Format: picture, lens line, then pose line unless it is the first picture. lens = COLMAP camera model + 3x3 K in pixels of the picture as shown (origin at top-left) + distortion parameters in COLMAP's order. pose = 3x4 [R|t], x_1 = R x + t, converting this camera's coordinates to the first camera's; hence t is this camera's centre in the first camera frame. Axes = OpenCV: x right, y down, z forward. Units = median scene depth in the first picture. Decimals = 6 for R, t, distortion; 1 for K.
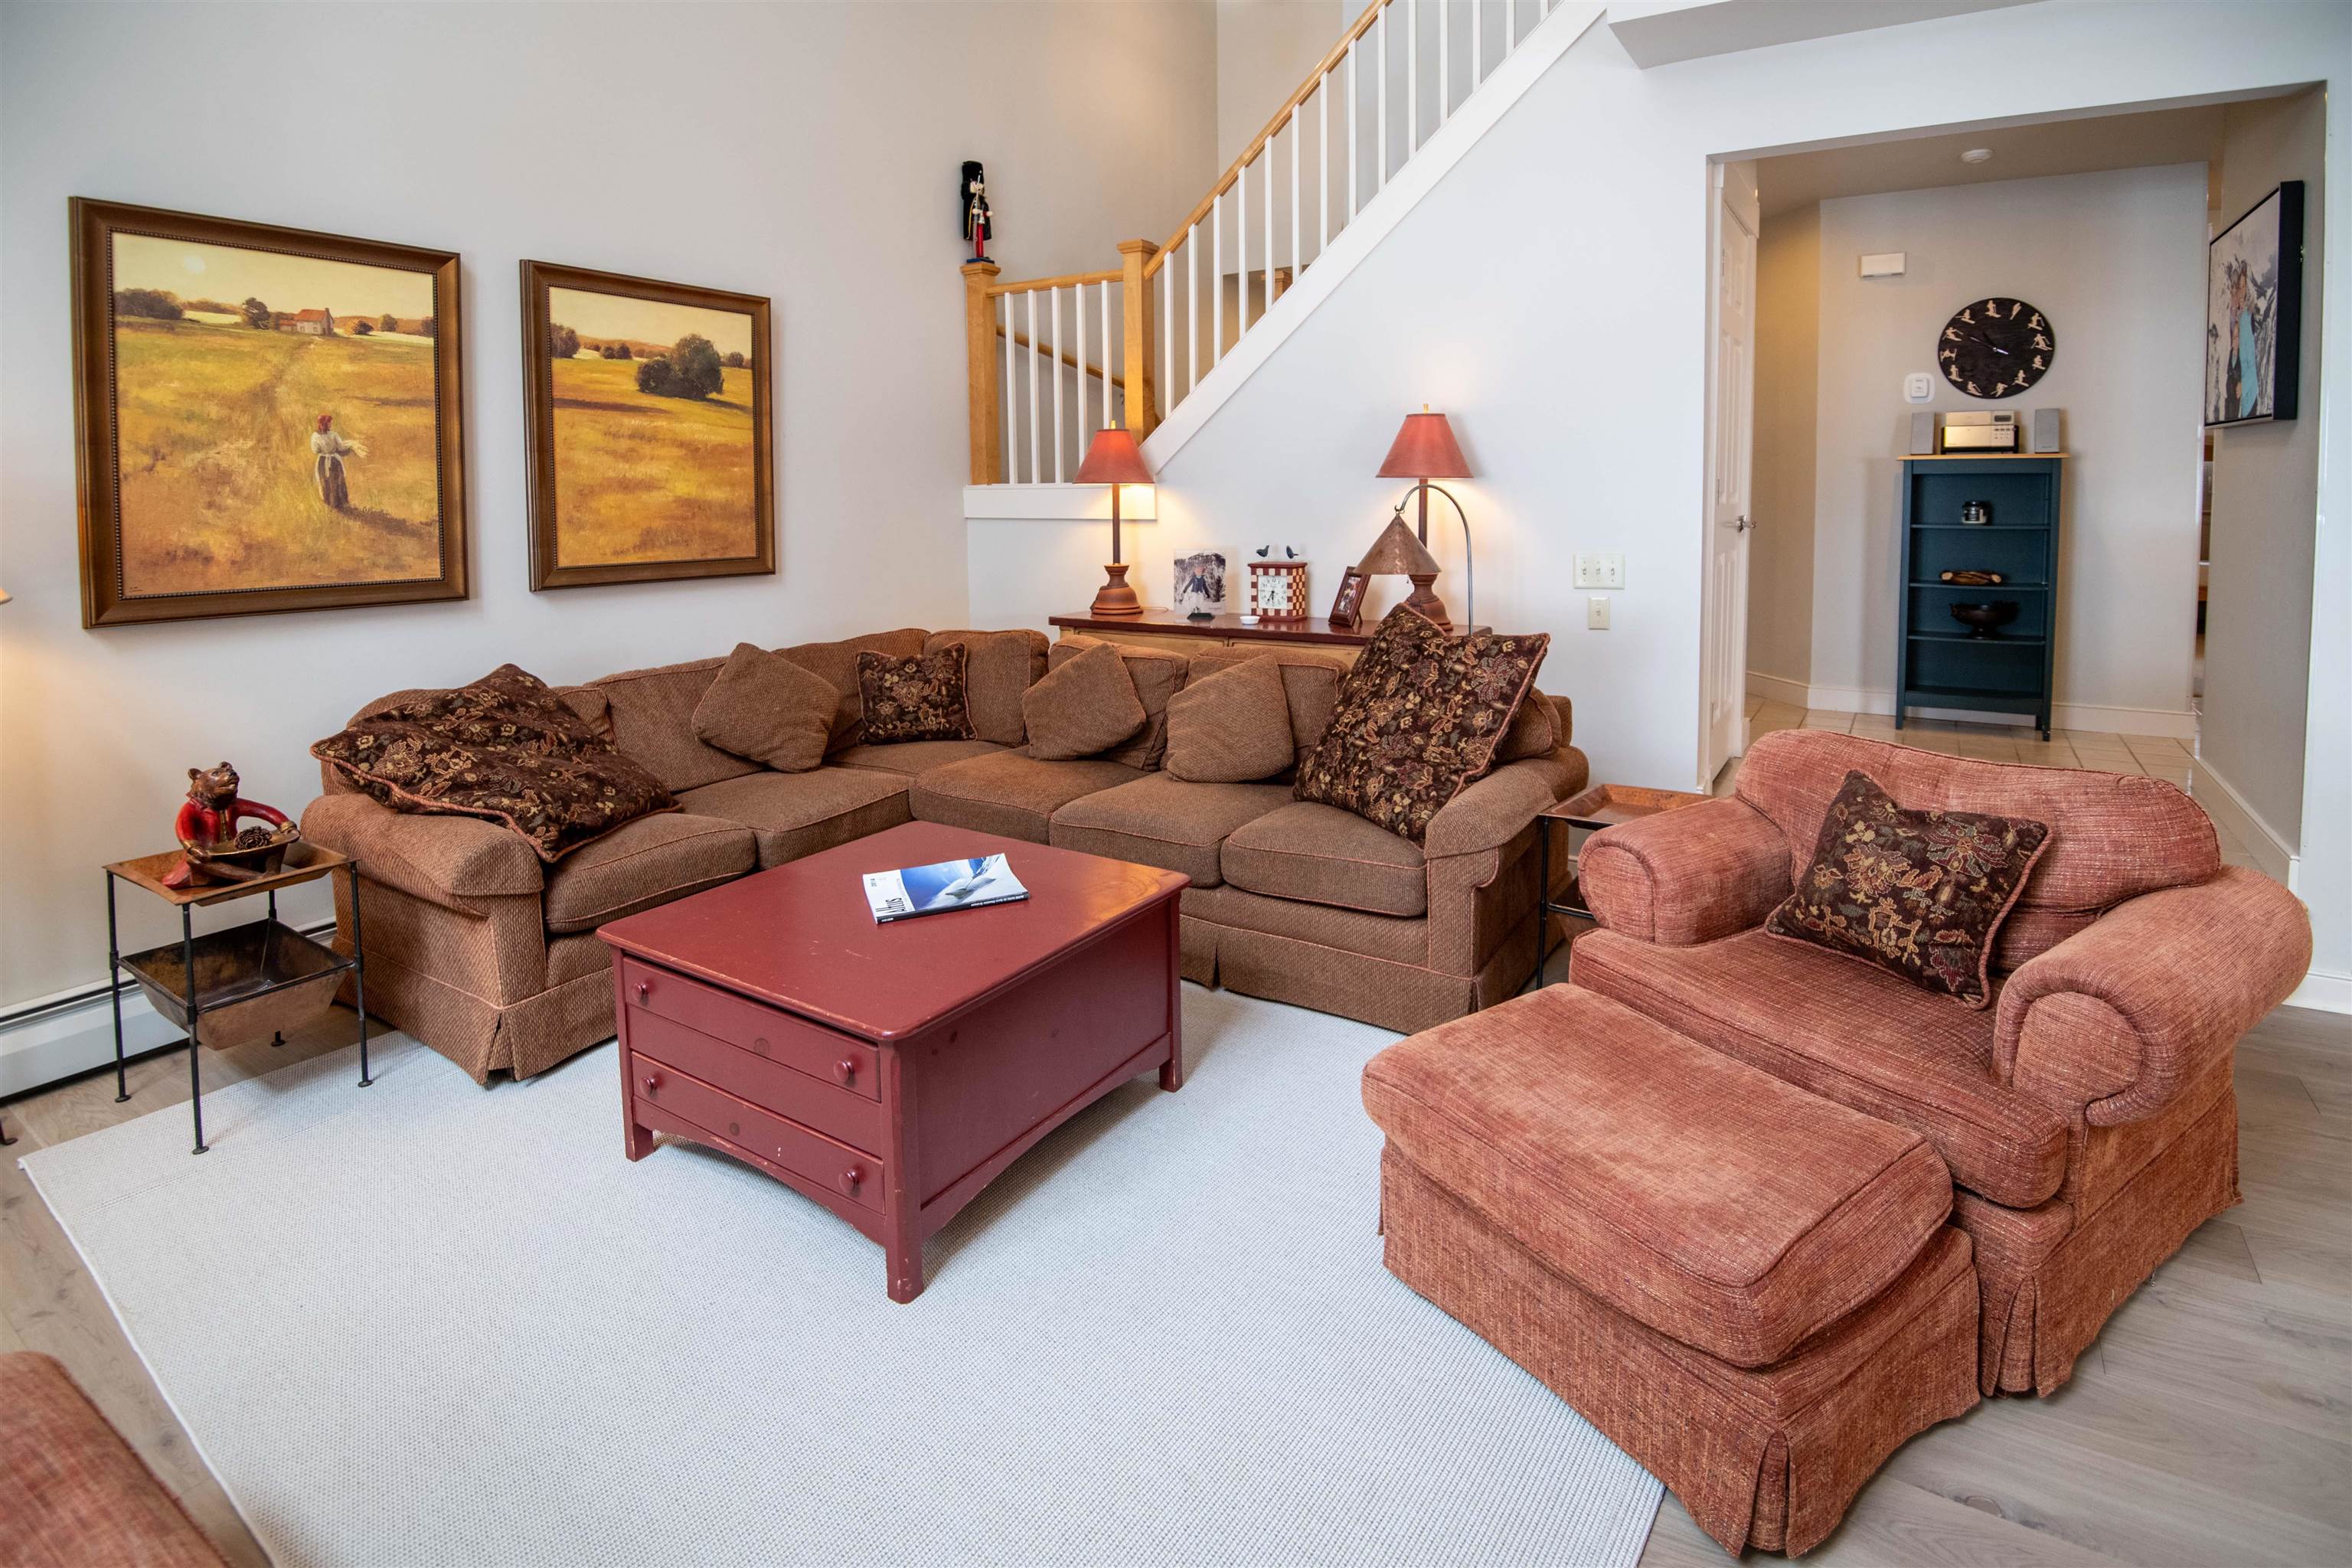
lens RADIAL K [[1161.7, 0, 1209.5], [0, 1161.7, 559.0], [0, 0, 1]] dist [-0.037955, -0.002230]
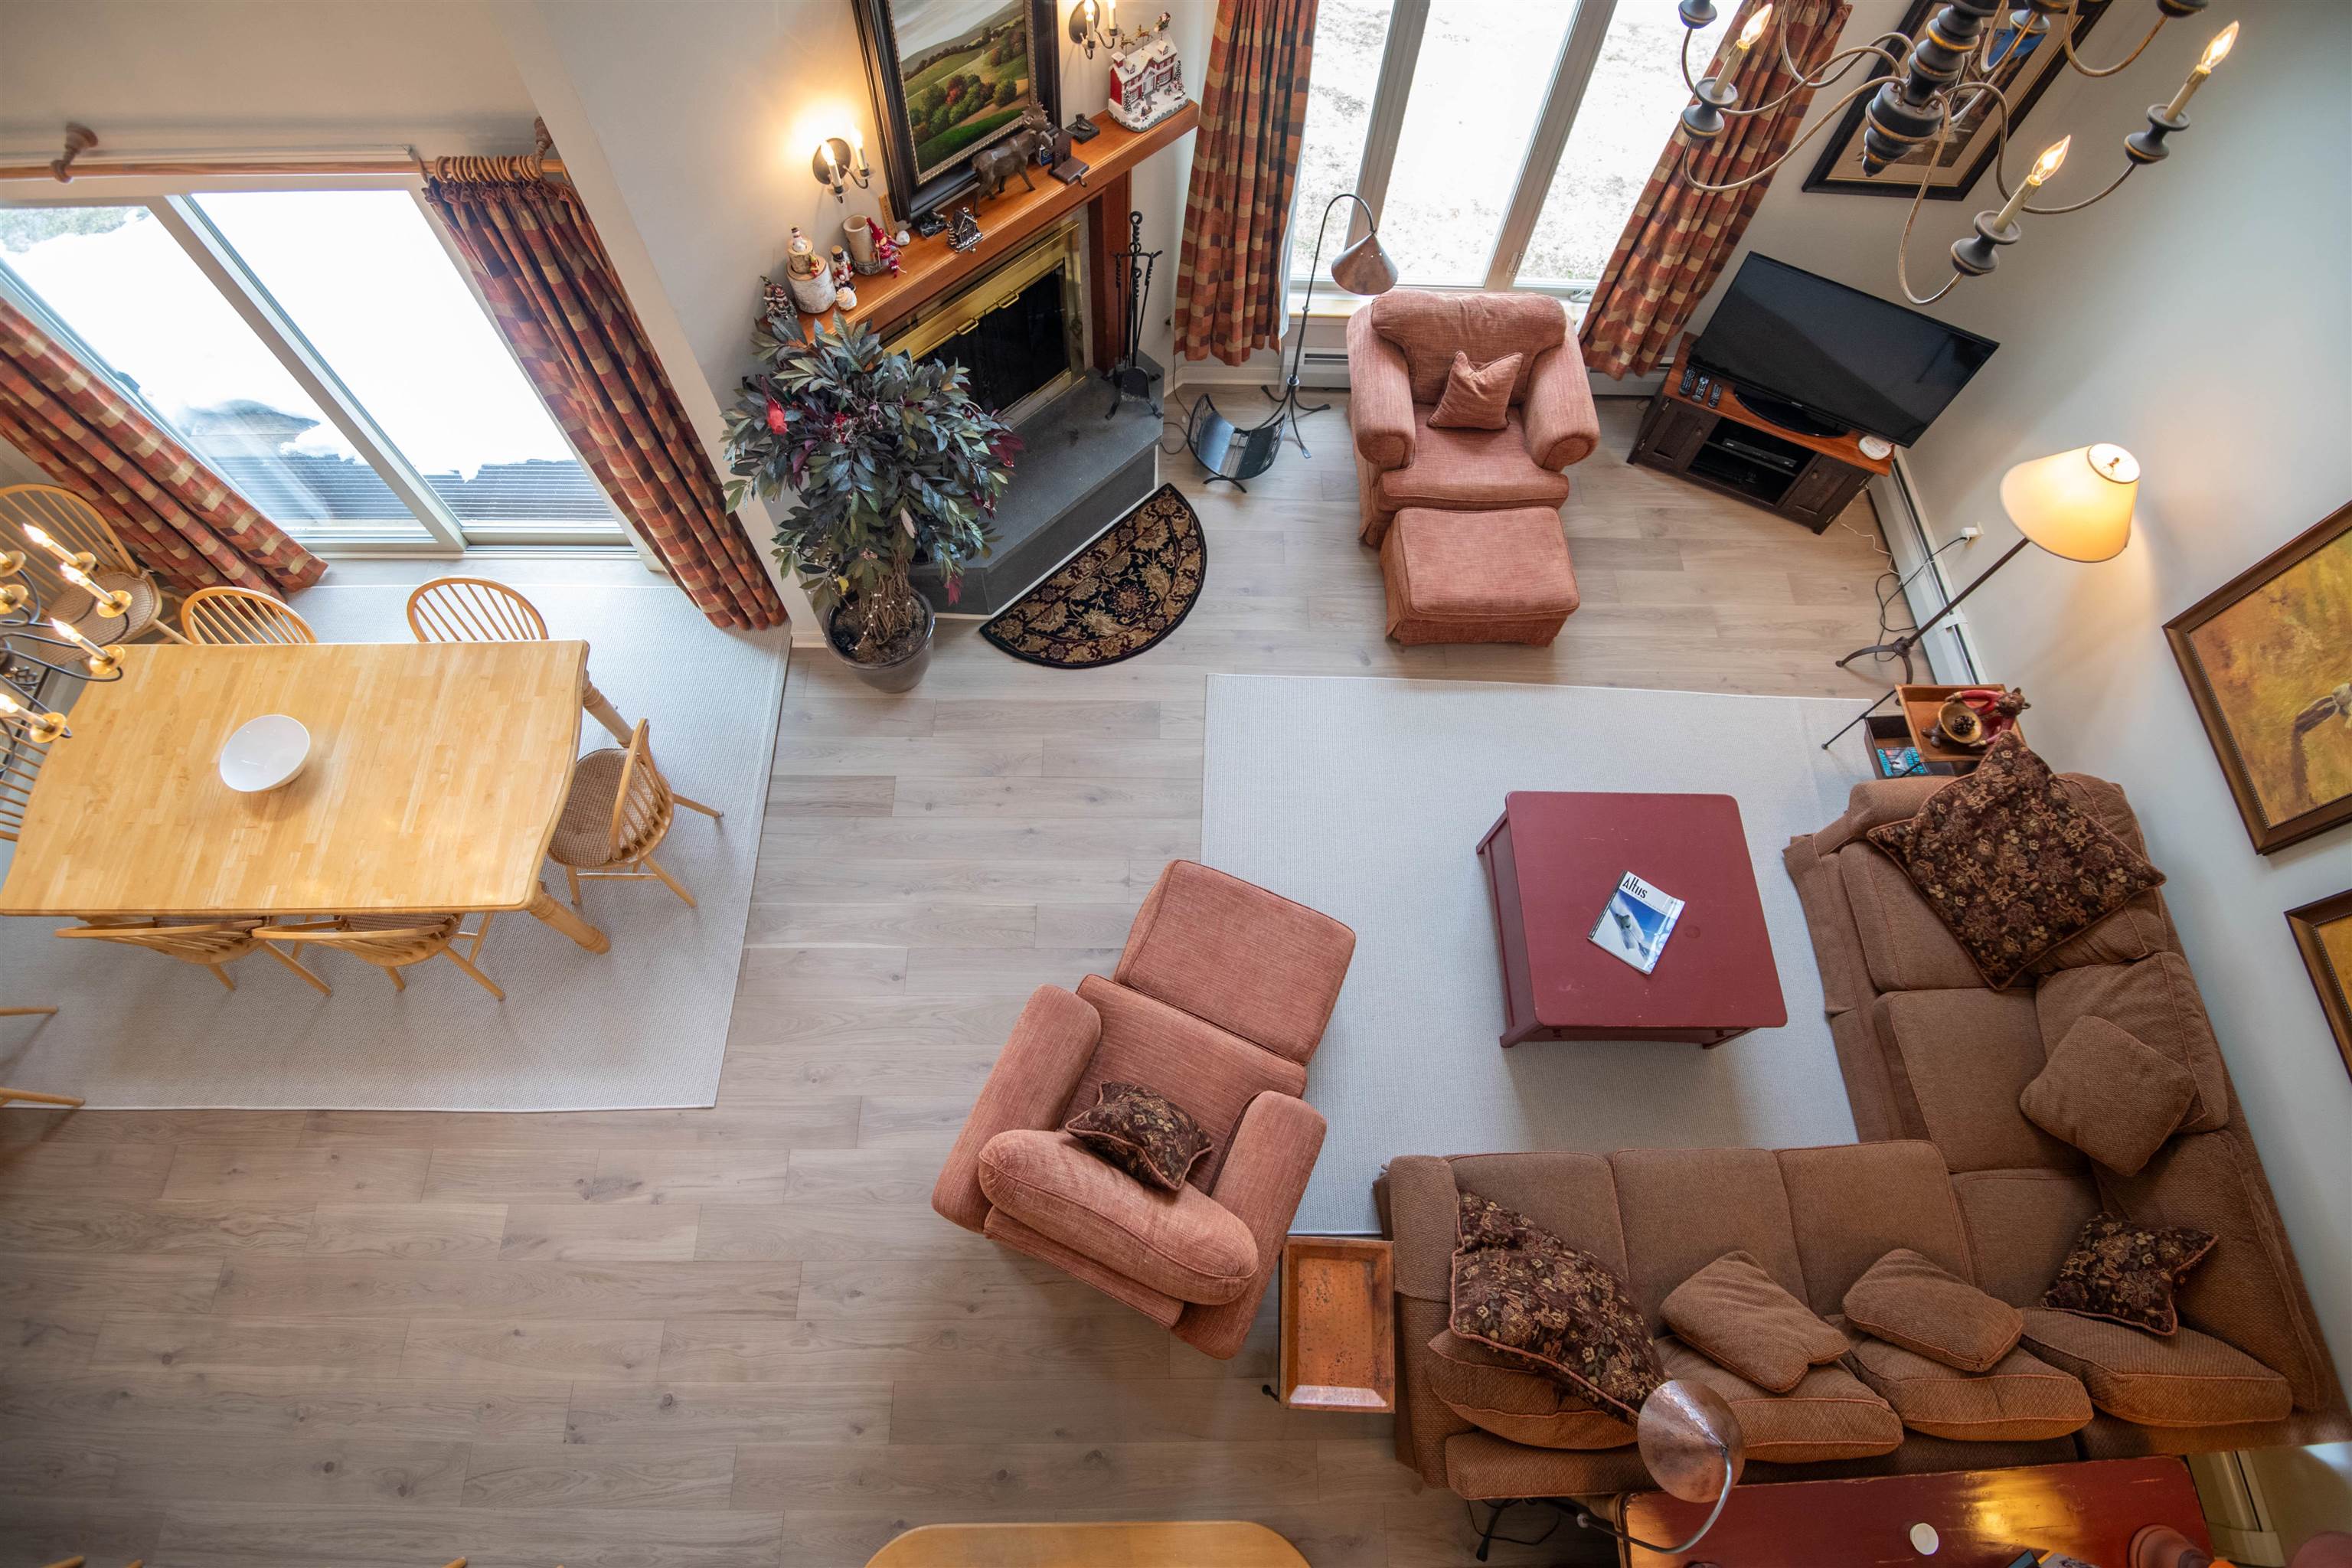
lens RADIAL K [[1105.3, 0, 1152.3], [0, 1105.3, 783.3], [0, 0, 1]] dist [-0.021426, -0.008488]
pose [[-0.851119, 0.472399, -0.228988, 0.391001], [-0.047312, 0.365391, 0.929651, -0.755850], [0.522837, 0.802077, -0.288641, 0.571734]]
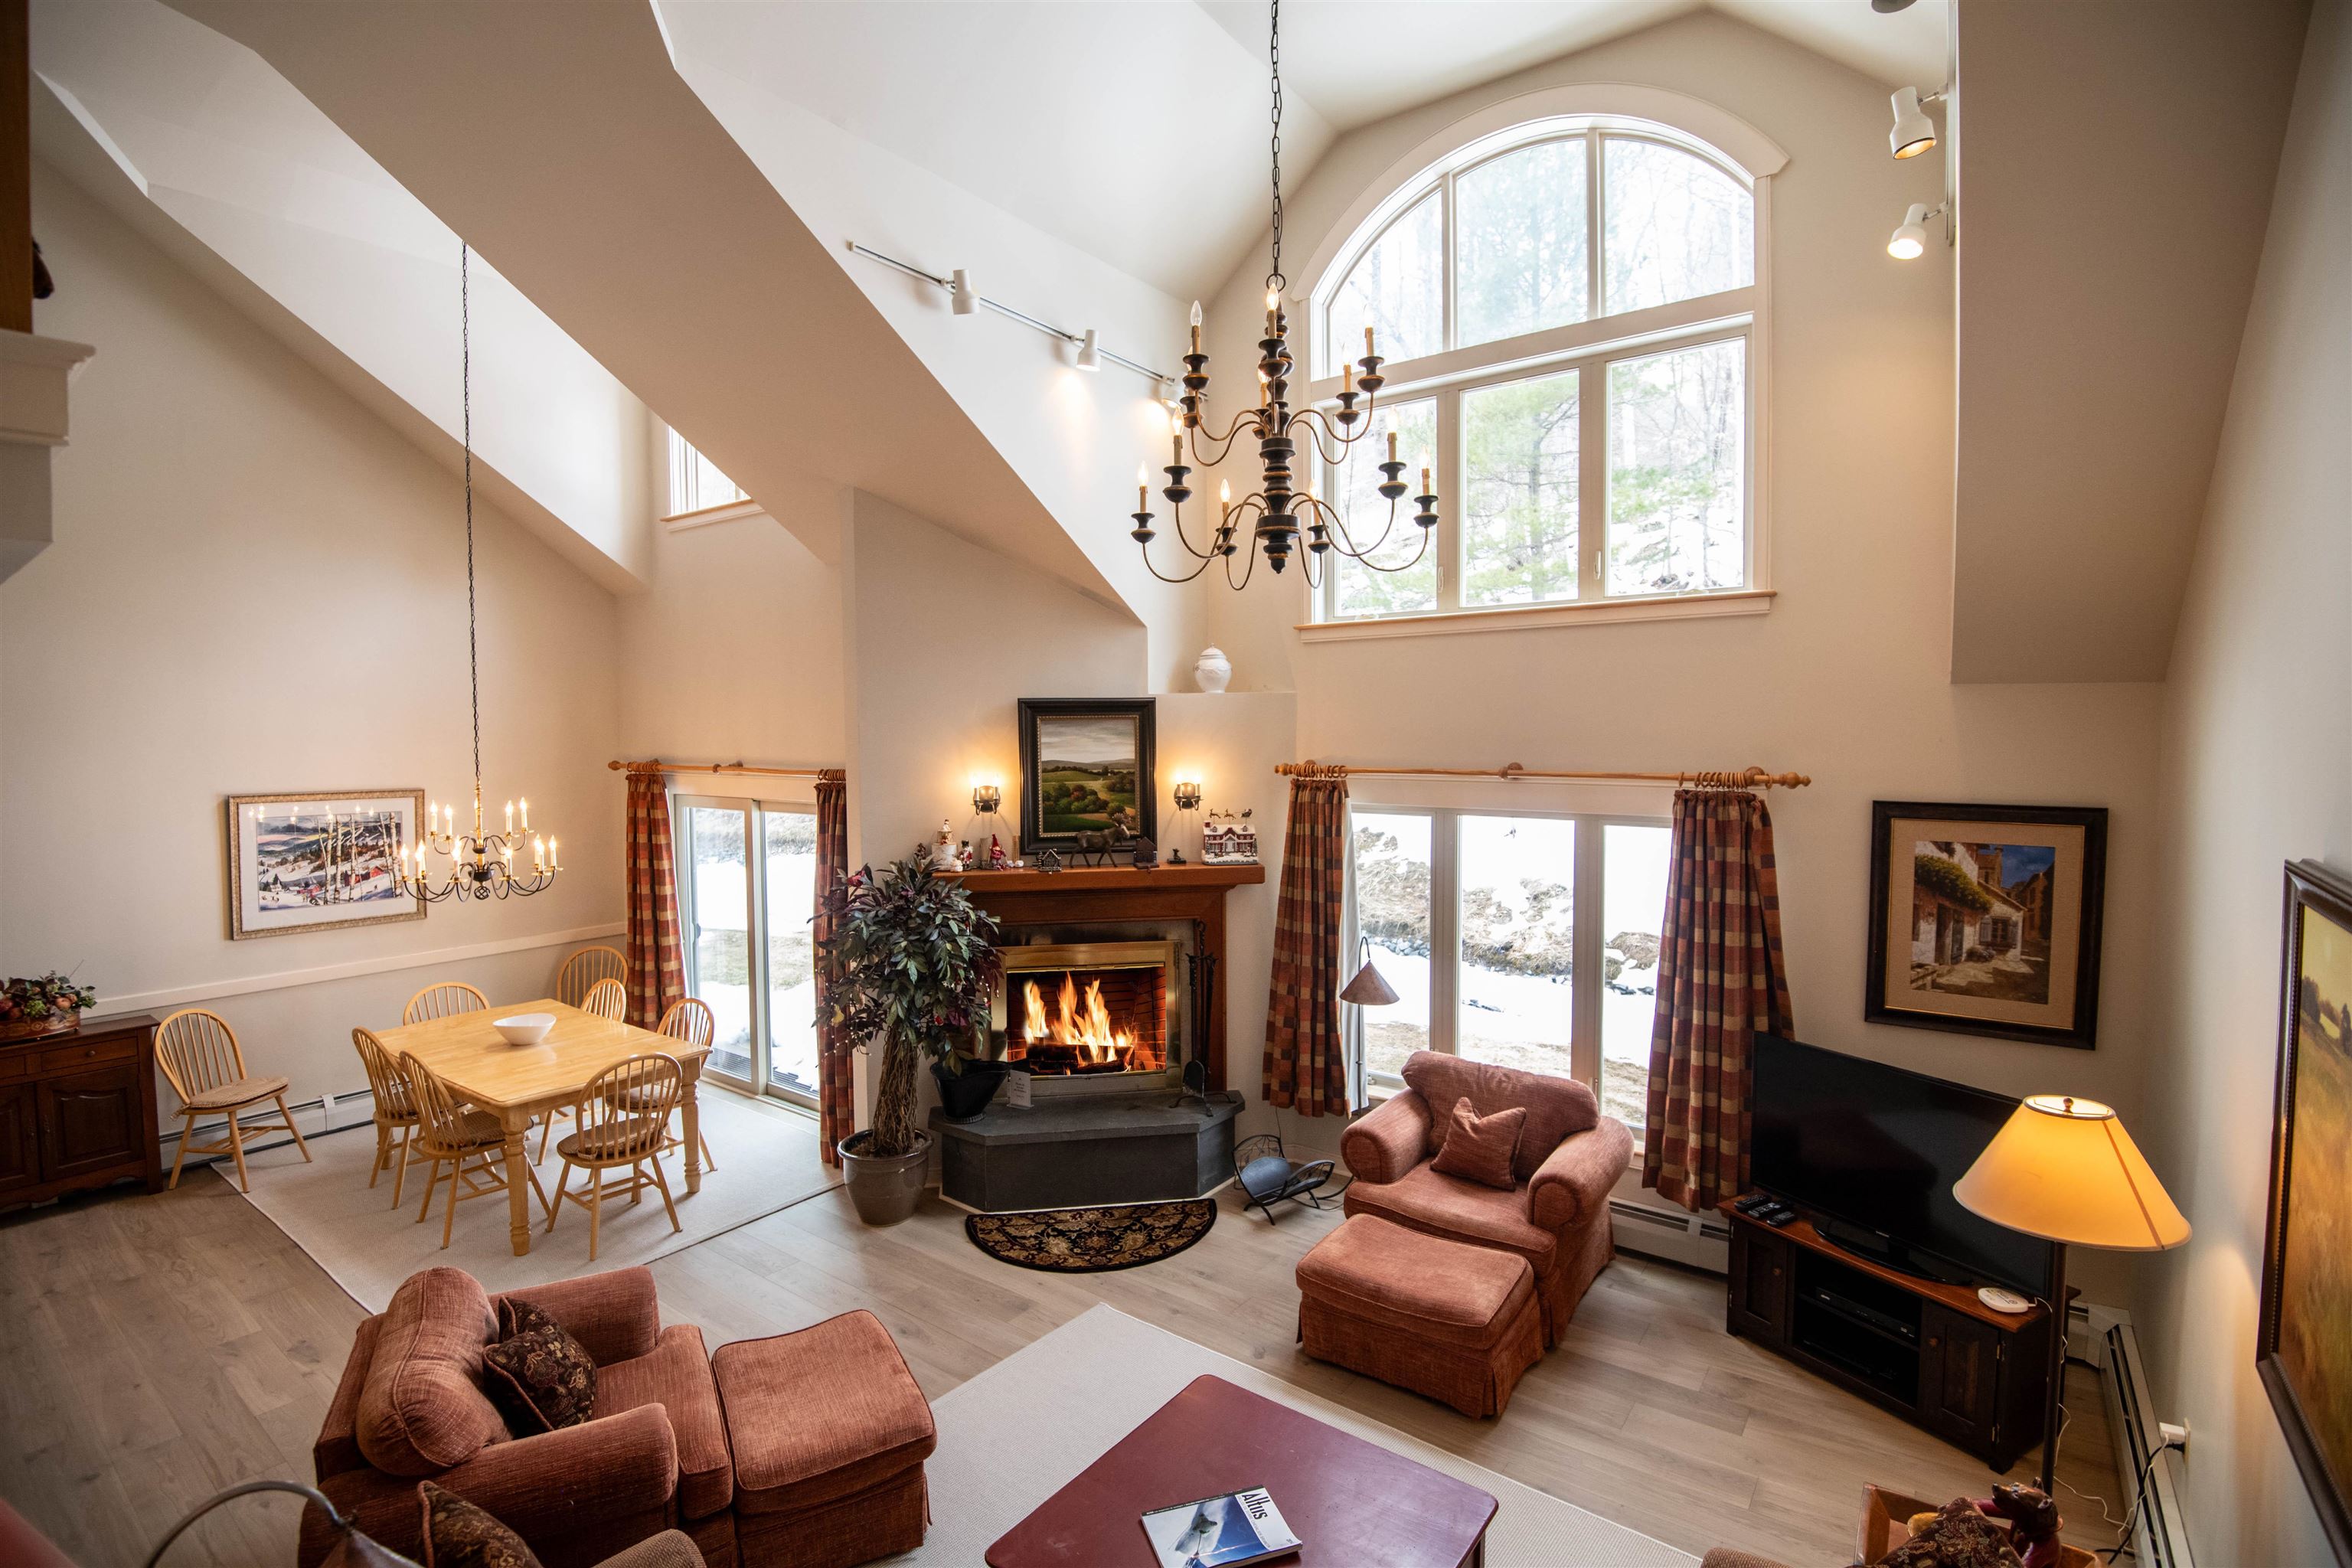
lens RADIAL K [[1105.3, 0, 1143.5], [0, 1105.3, 768.9], [0, 0, 1]] dist [-0.021426, -0.008488]
pose [[-0.993164, 0.016677, 0.115533, -0.188060], [0.029483, 0.993490, 0.110036, -0.327668], [-0.112946, 0.112690, -0.987190, 1.205842]]
